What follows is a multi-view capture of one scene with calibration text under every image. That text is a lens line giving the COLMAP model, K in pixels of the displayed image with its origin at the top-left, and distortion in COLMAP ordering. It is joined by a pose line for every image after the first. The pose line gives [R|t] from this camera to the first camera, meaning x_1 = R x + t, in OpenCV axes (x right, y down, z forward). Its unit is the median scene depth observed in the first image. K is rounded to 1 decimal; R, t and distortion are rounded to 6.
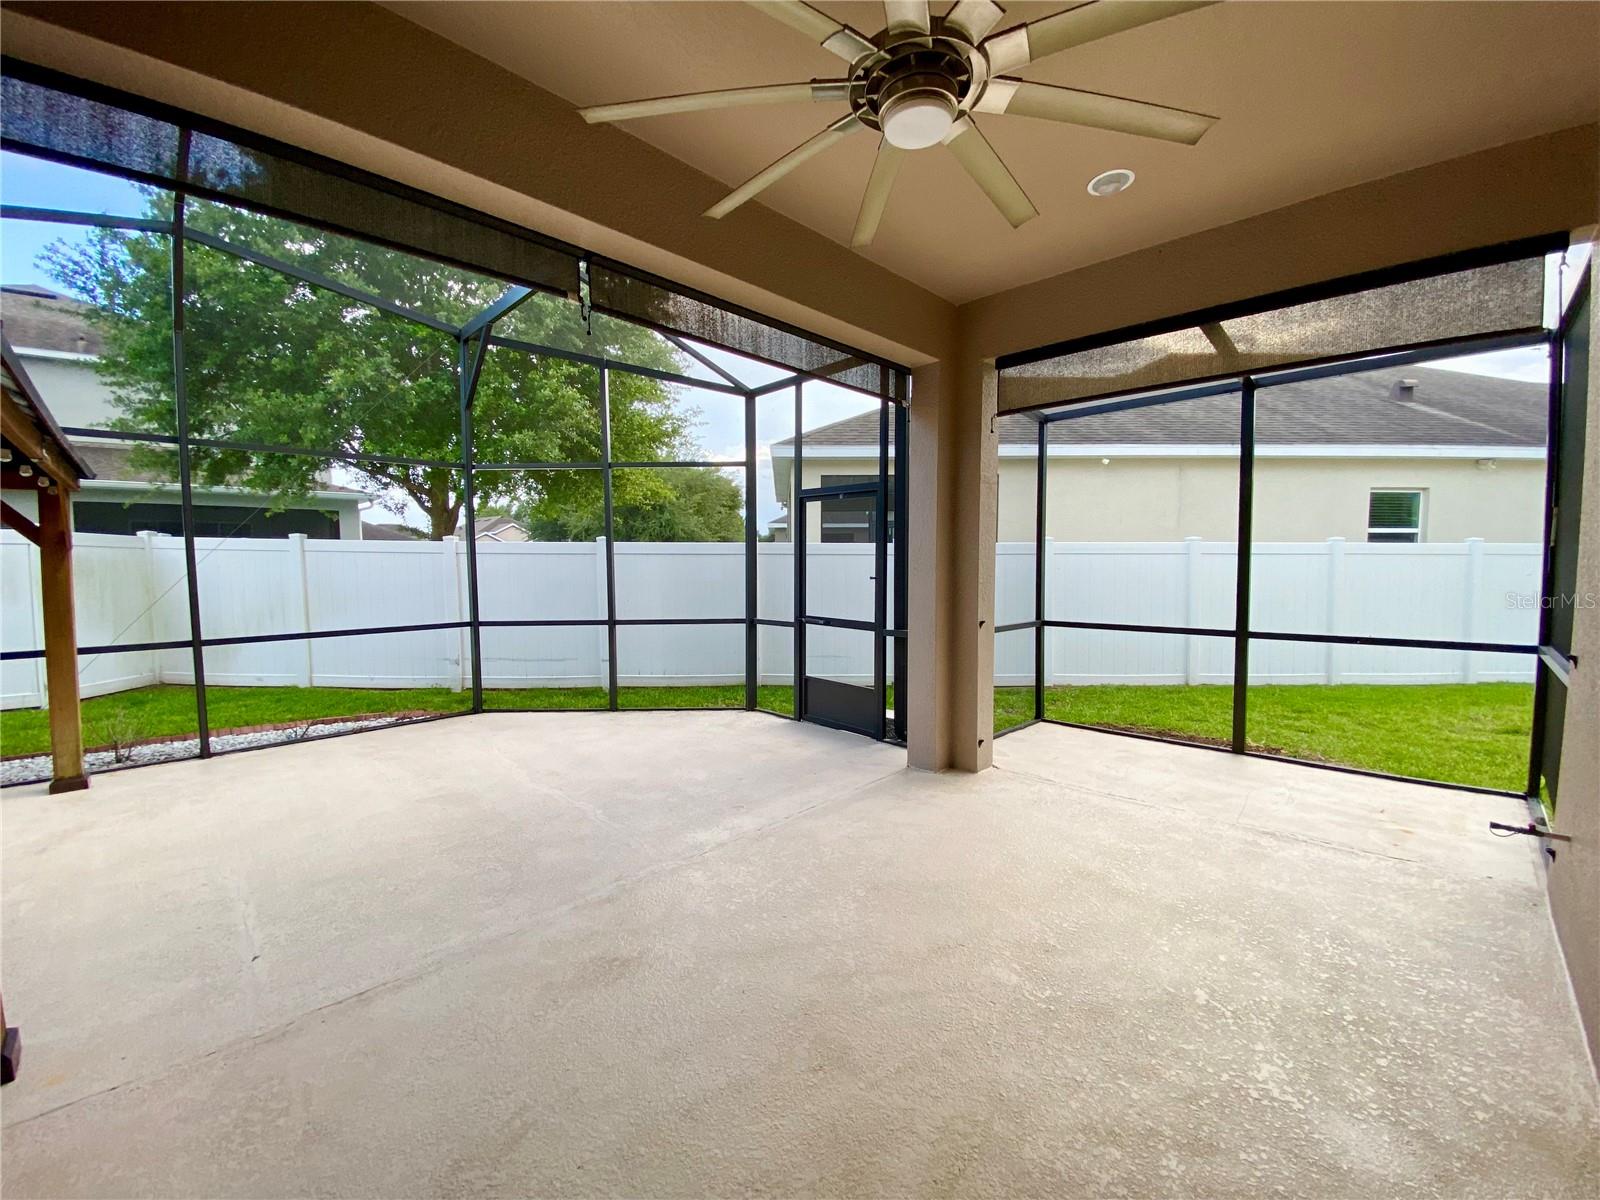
lens RADIAL K [[653.0, 0, 808.6], [0, 653.0, 596.3], [0, 0, 1]] dist [0.001313, 0.000024]
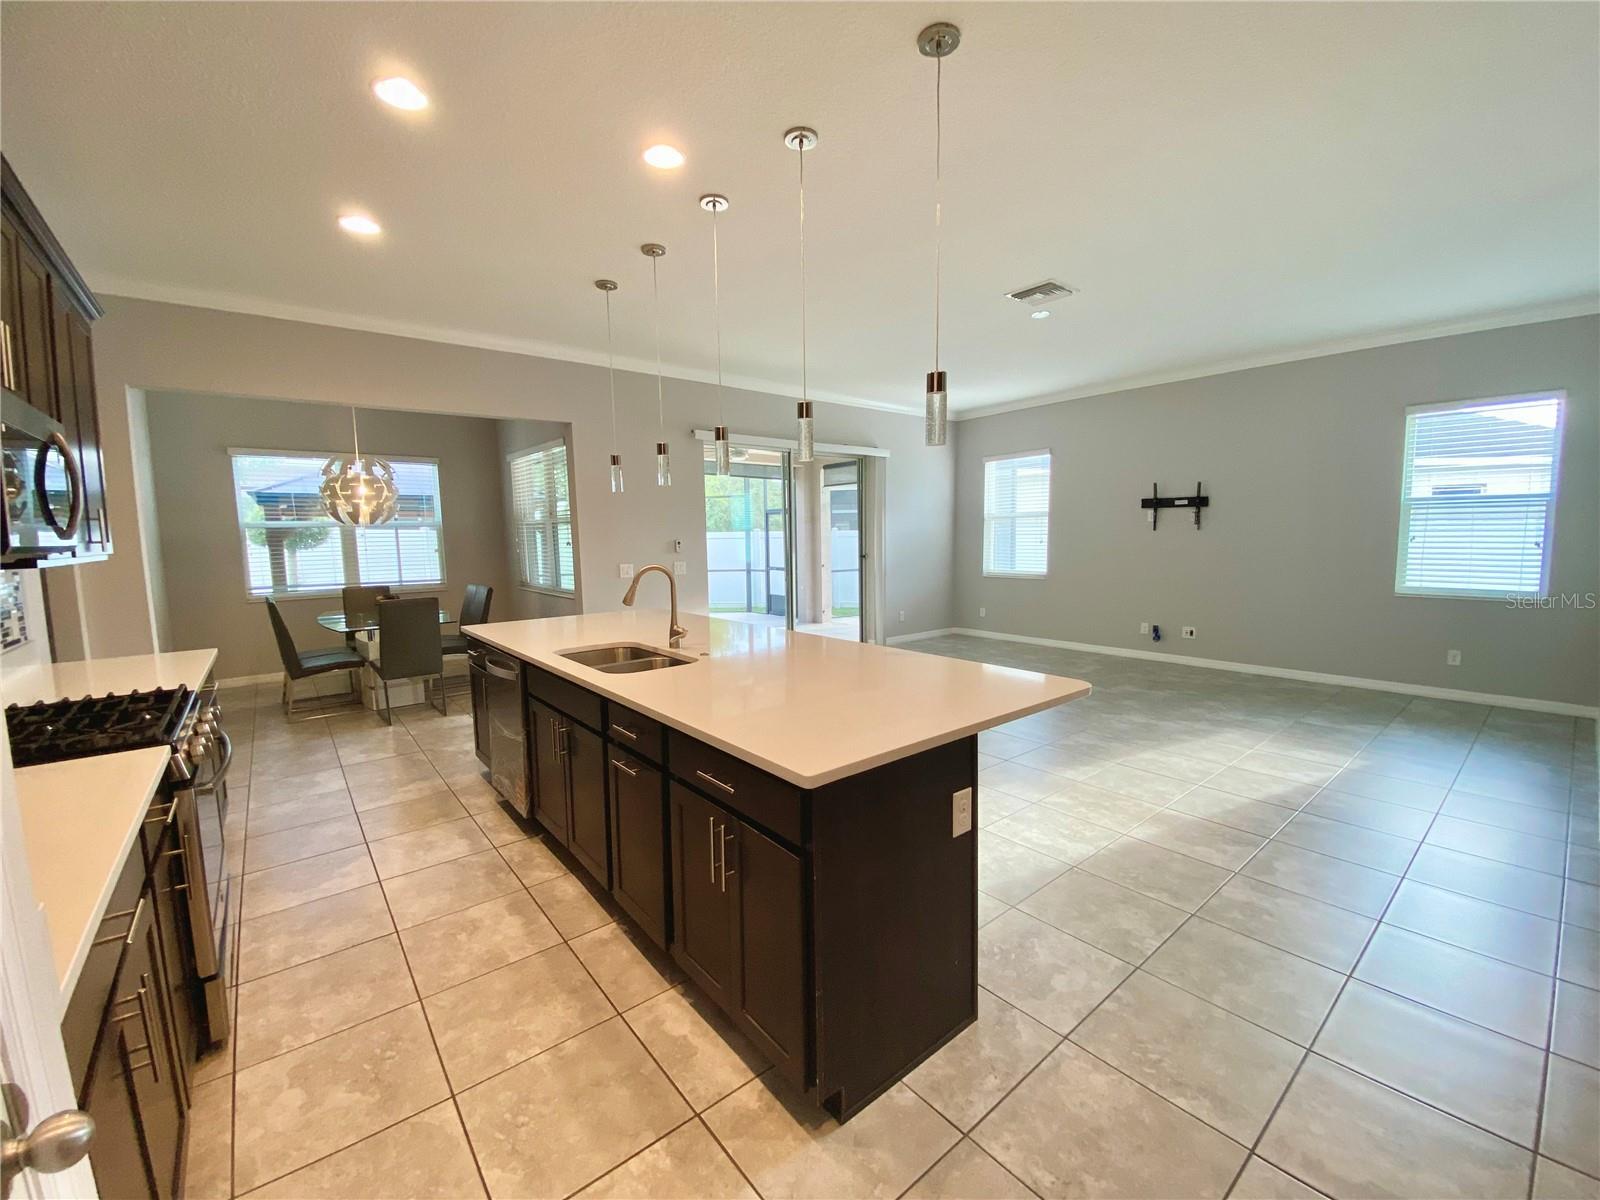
lens RADIAL K [[653.0, 0, 801.5], [0, 653.0, 597.2], [0, 0, 1]] dist [0.001313, 0.000024]
pose [[0.994880, 0.003043, -0.101015, 0.368551], [0.000793, 0.999281, 0.037914, 0.057053], [0.101058, -0.037800, 0.994162, -1.322608]]
